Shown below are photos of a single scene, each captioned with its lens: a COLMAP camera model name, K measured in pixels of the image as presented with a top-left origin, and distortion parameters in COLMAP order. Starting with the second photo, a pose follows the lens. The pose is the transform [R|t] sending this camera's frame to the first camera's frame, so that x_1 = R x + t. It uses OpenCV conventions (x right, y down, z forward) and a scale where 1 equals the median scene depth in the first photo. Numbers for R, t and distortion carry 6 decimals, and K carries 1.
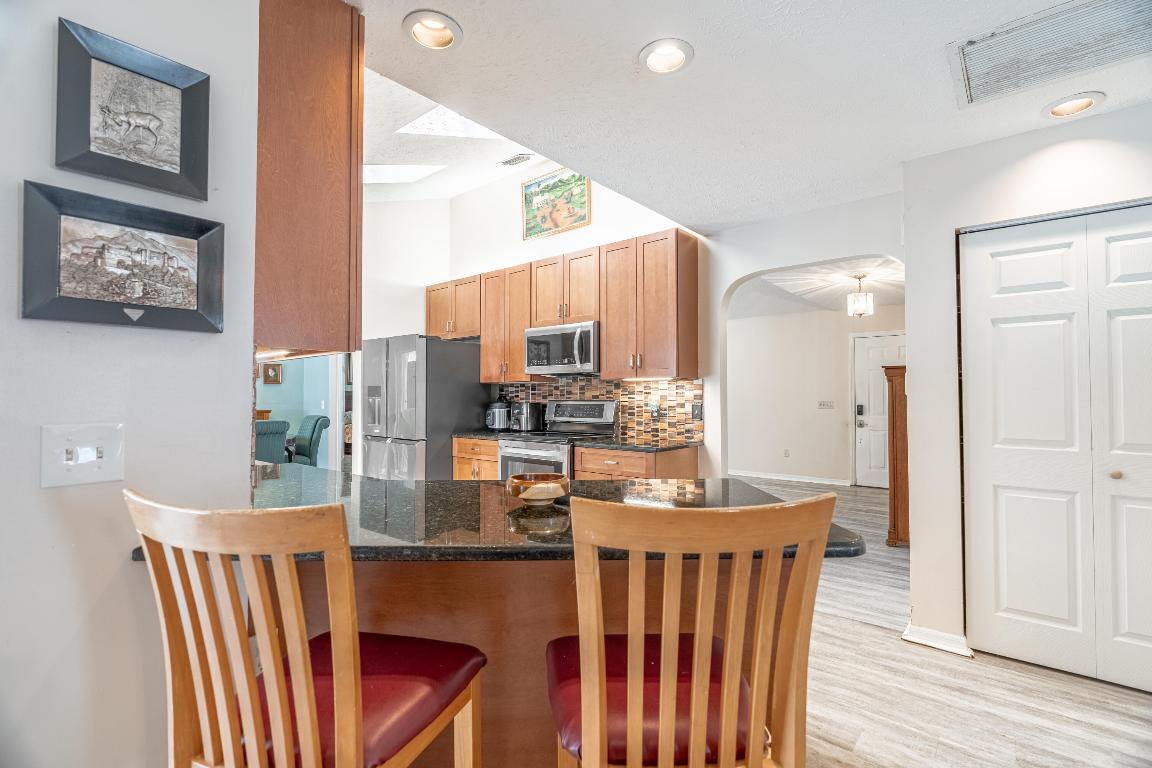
lens RADIAL K [[529.2, 0, 575.4], [0, 529.2, 381.1], [0, 0, 1]] dist [-0.003720, 0.001267]
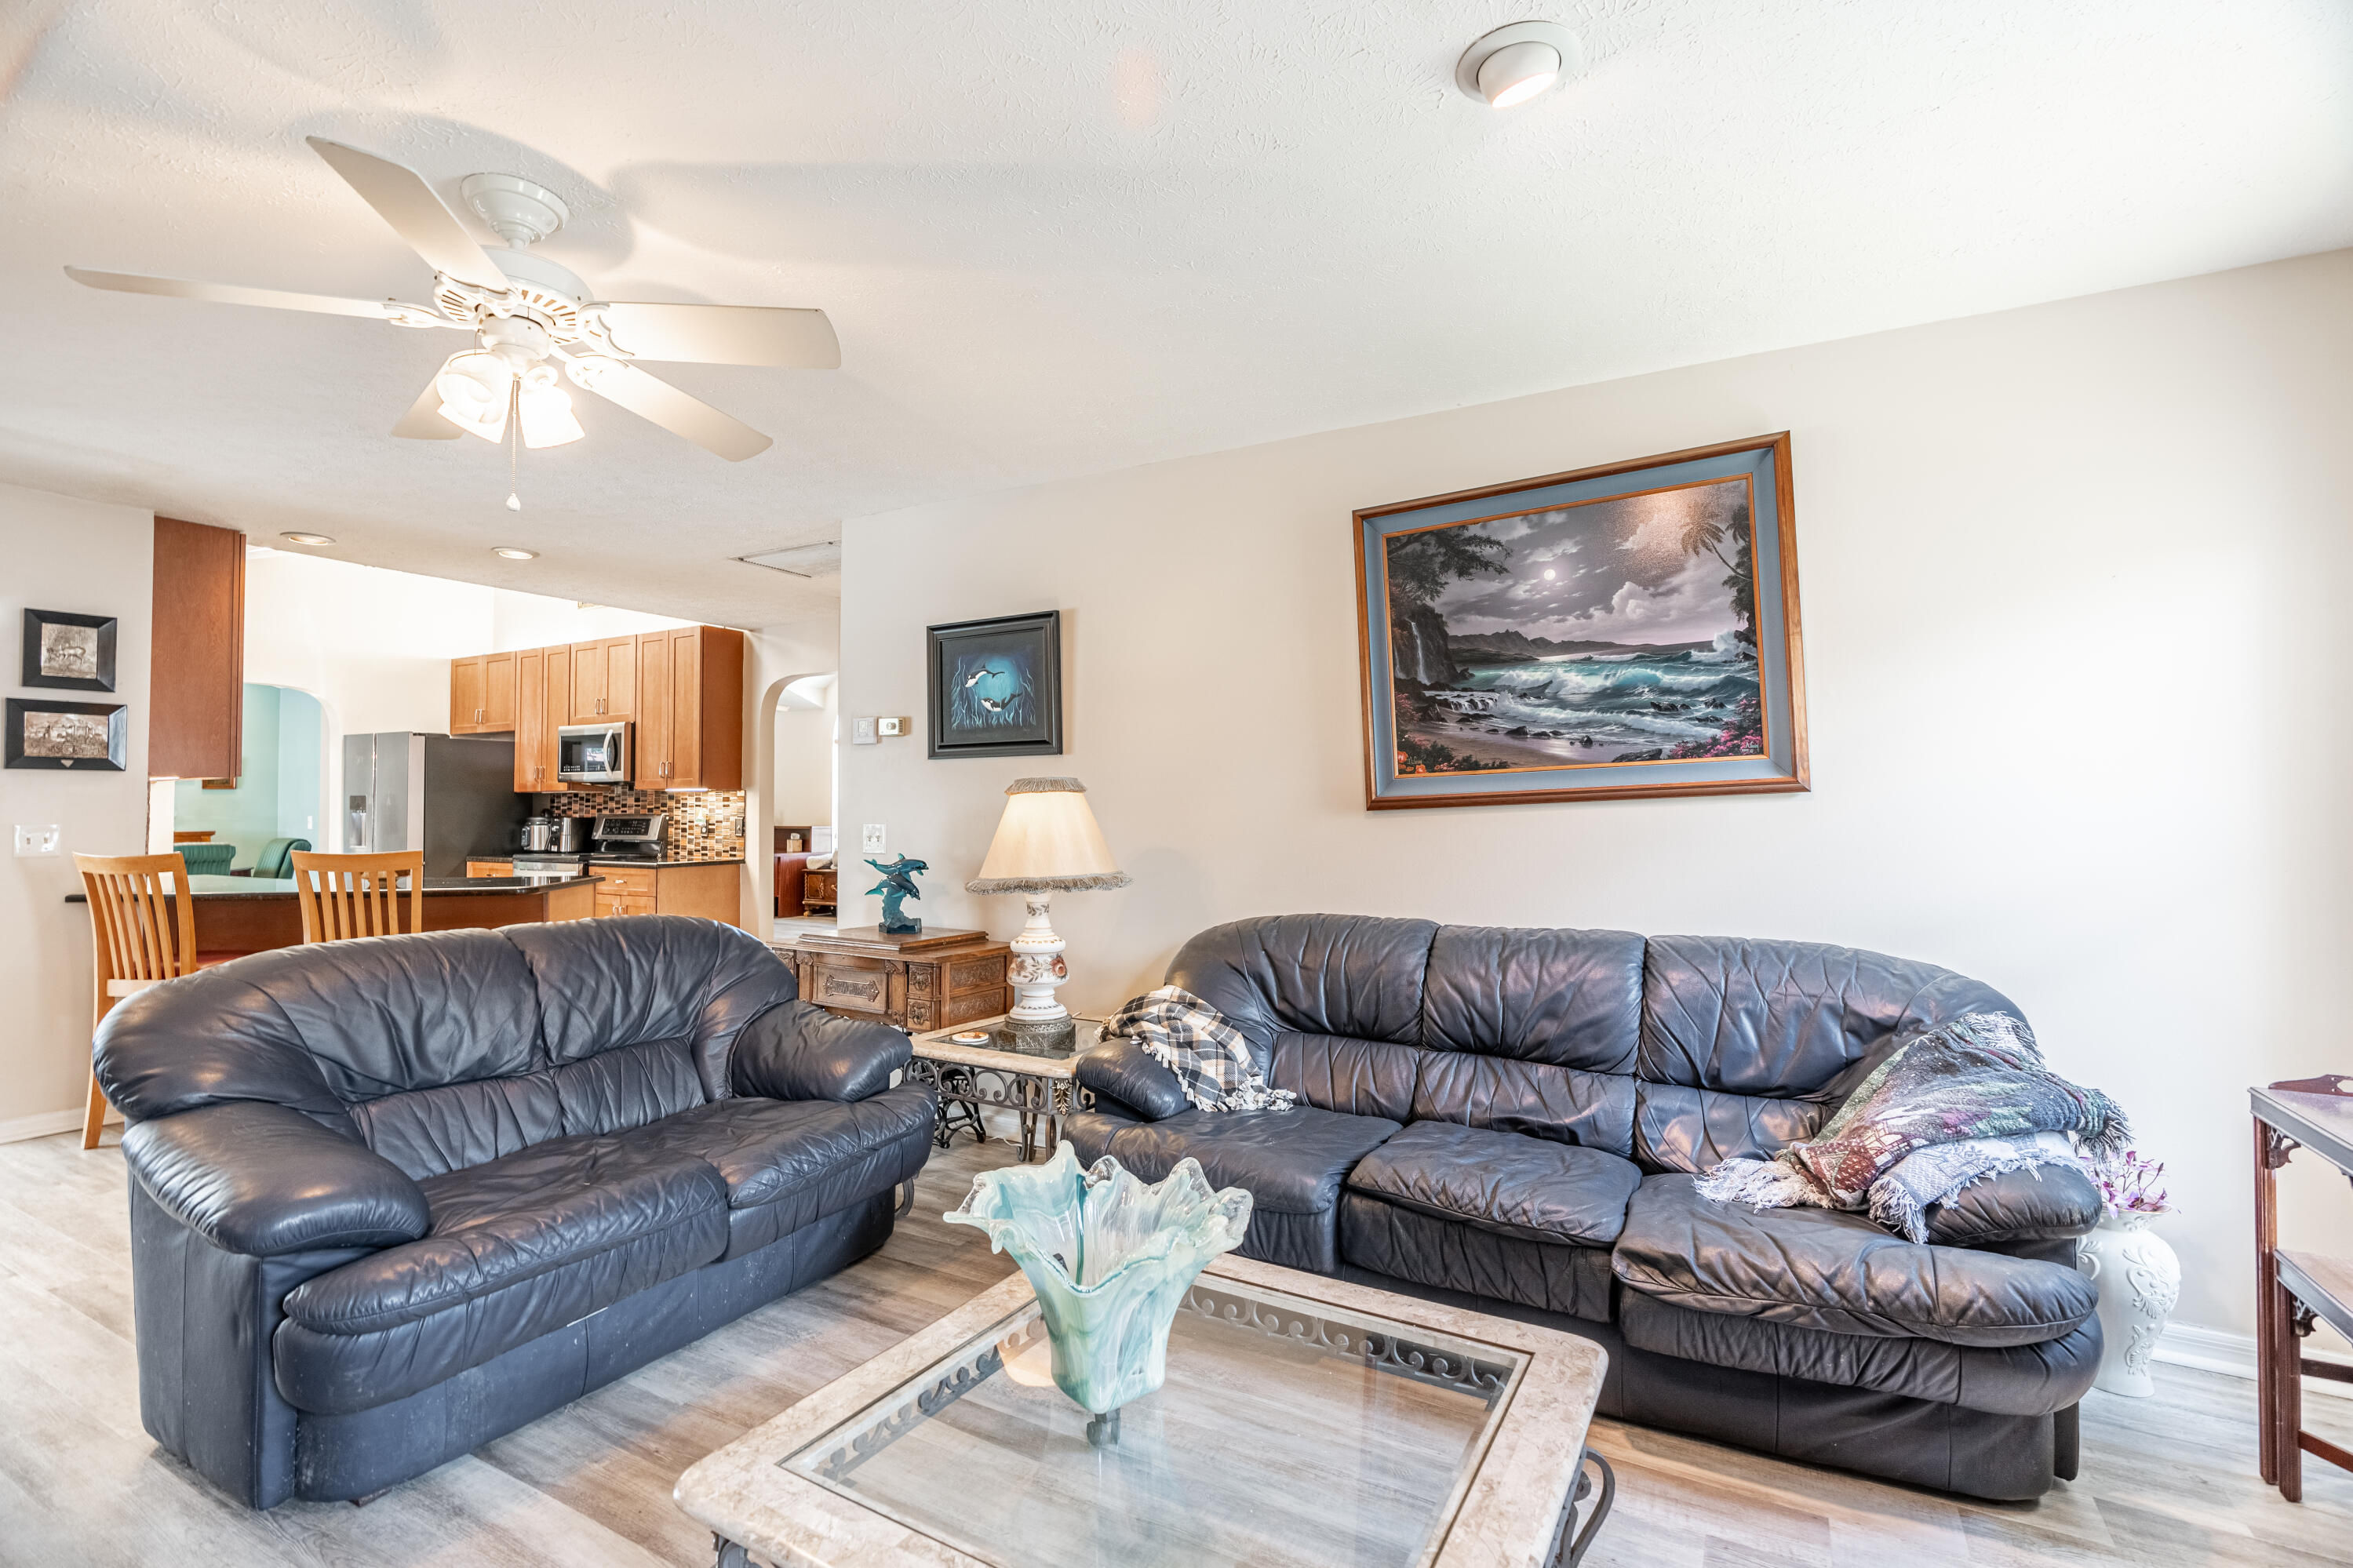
lens RADIAL K [[1080.8, 0, 1175.2], [0, 1080.8, 778.1], [0, 0, 1]] dist [-0.003720, 0.001267]
pose [[0.984338, 0.006636, 0.176166, 0.603270], [-0.006667, 0.999978, -0.000414, -0.027503], [-0.176165, -0.000767, 0.984360, -0.887456]]
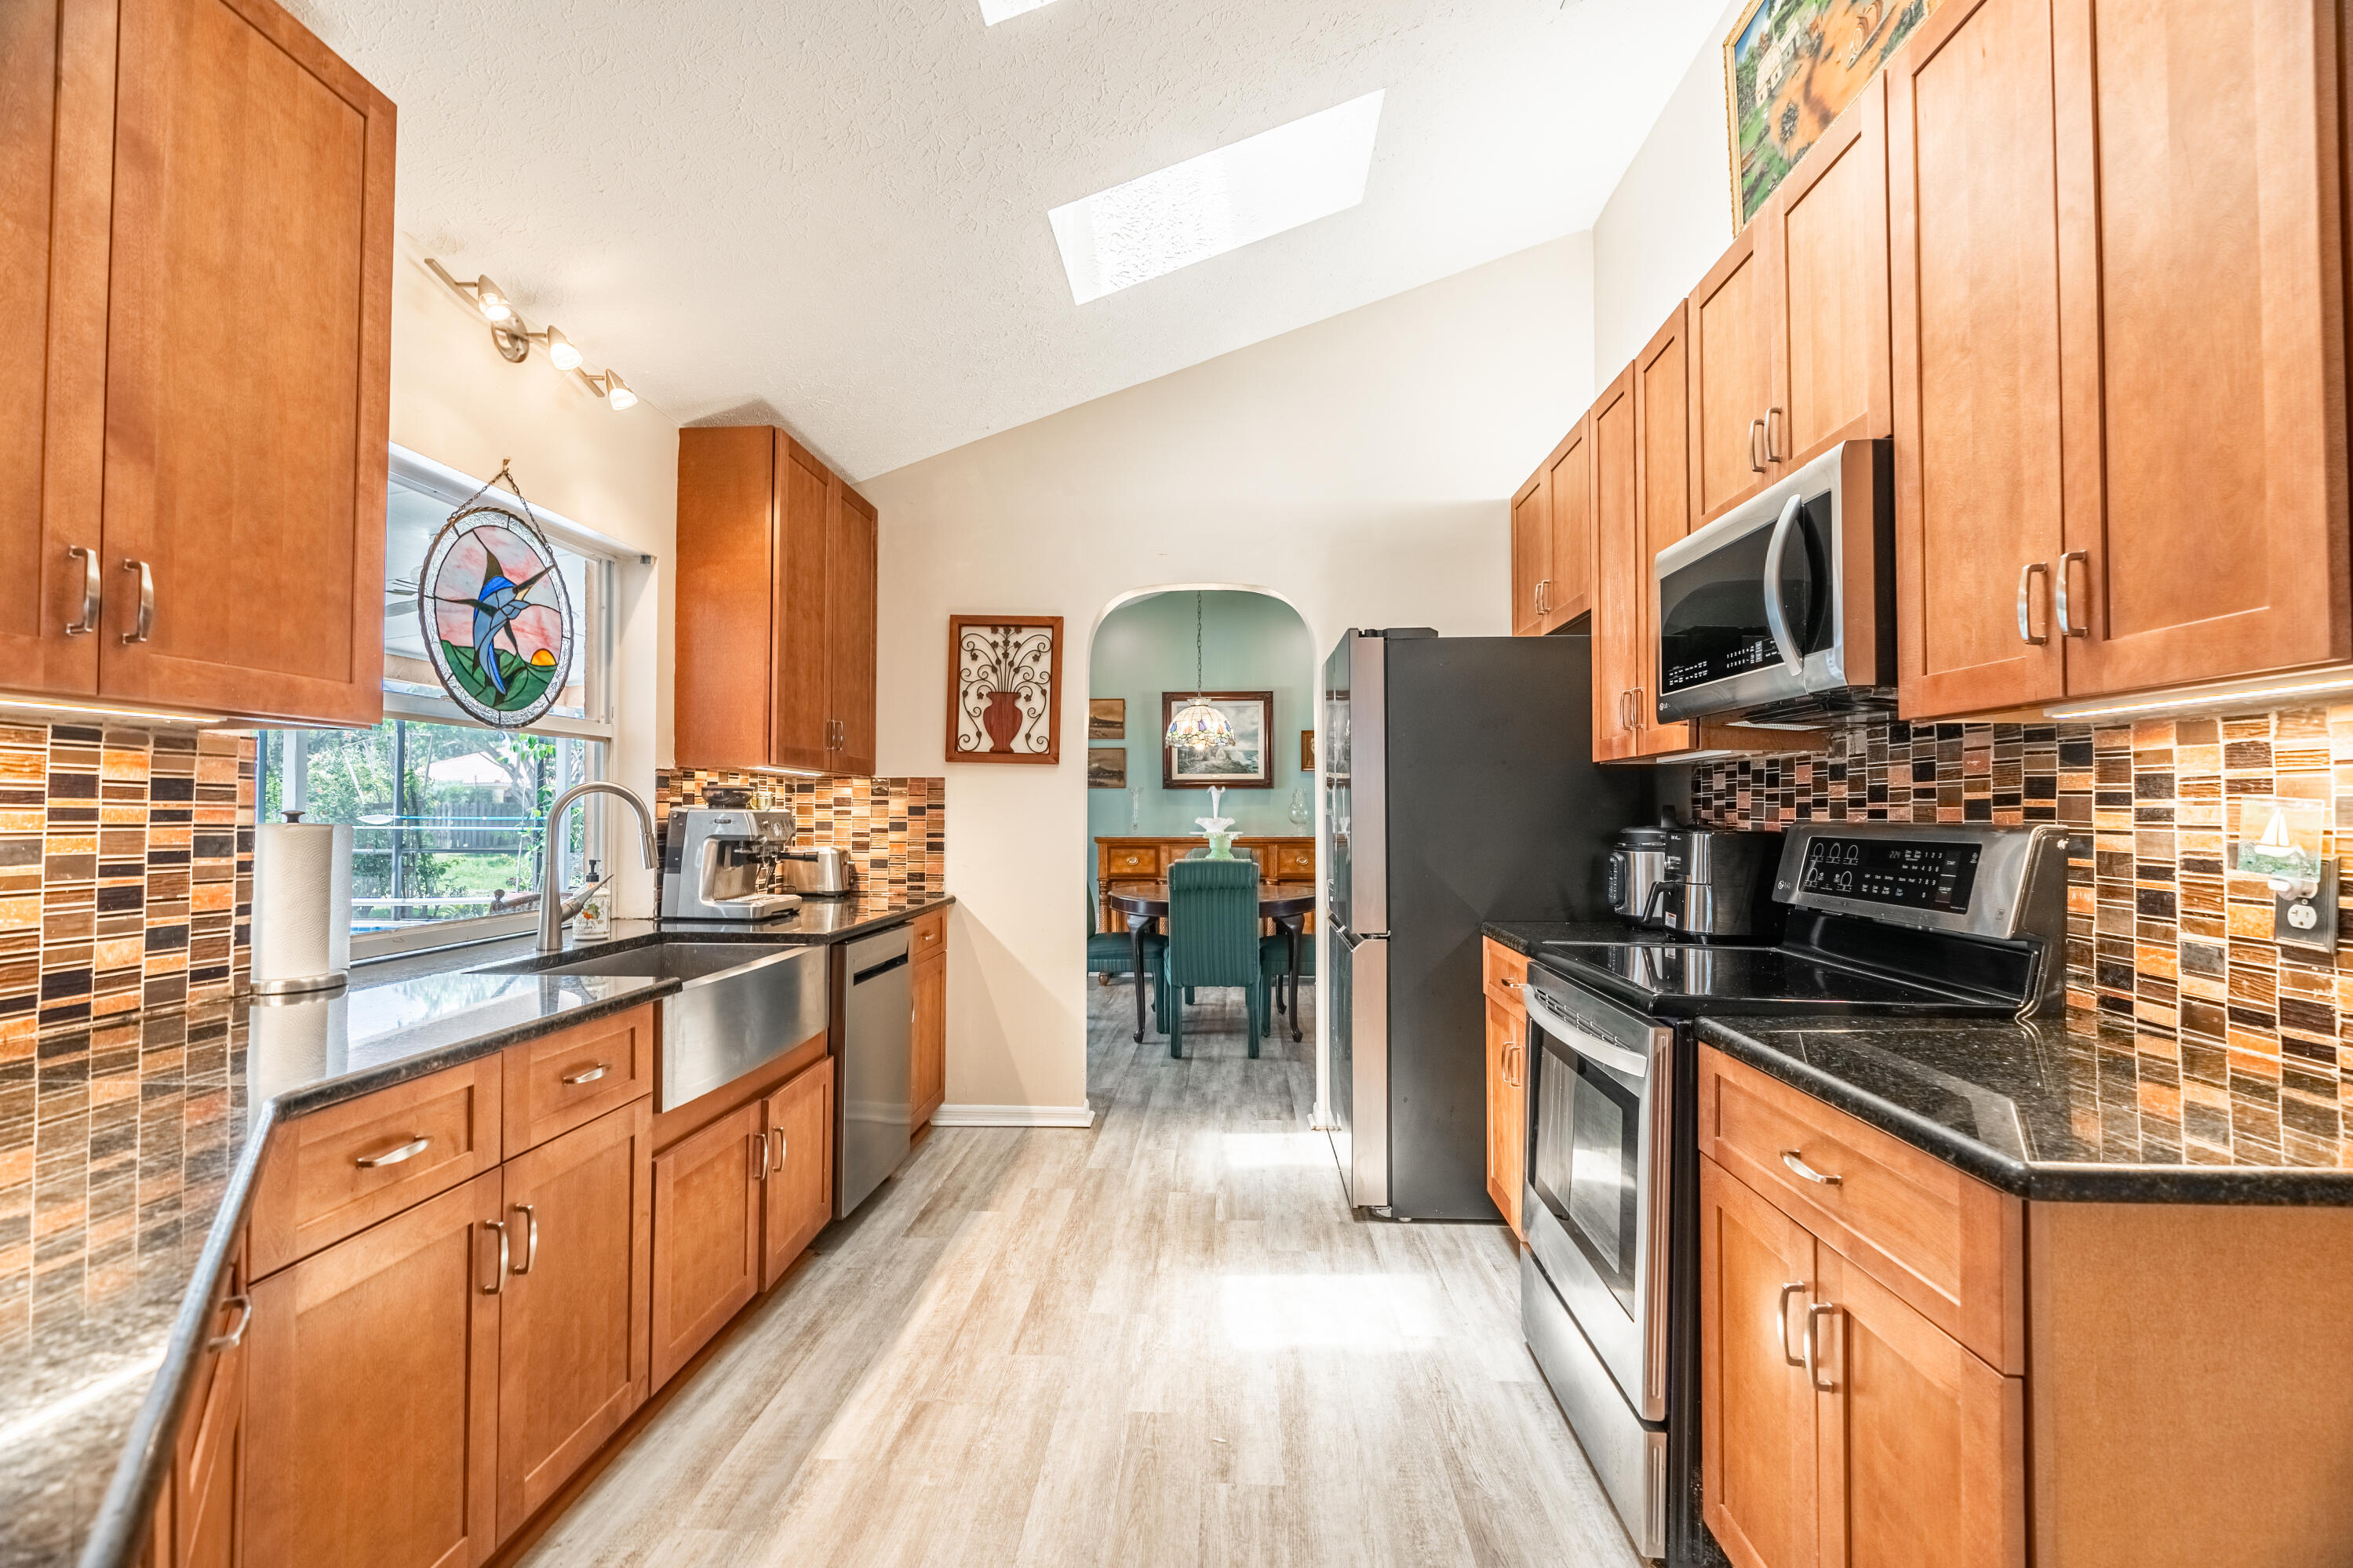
lens RADIAL K [[1070.1, 0, 1176.5], [0, 1070.1, 784.0], [0, 0, 1]] dist [-0.005608, -0.000114]
pose [[0.602917, -0.018972, -0.797578, 0.204617], [0.023599, 0.999704, -0.005941, 0.016033], [0.797455, -0.015240, 0.603186, 0.533869]]
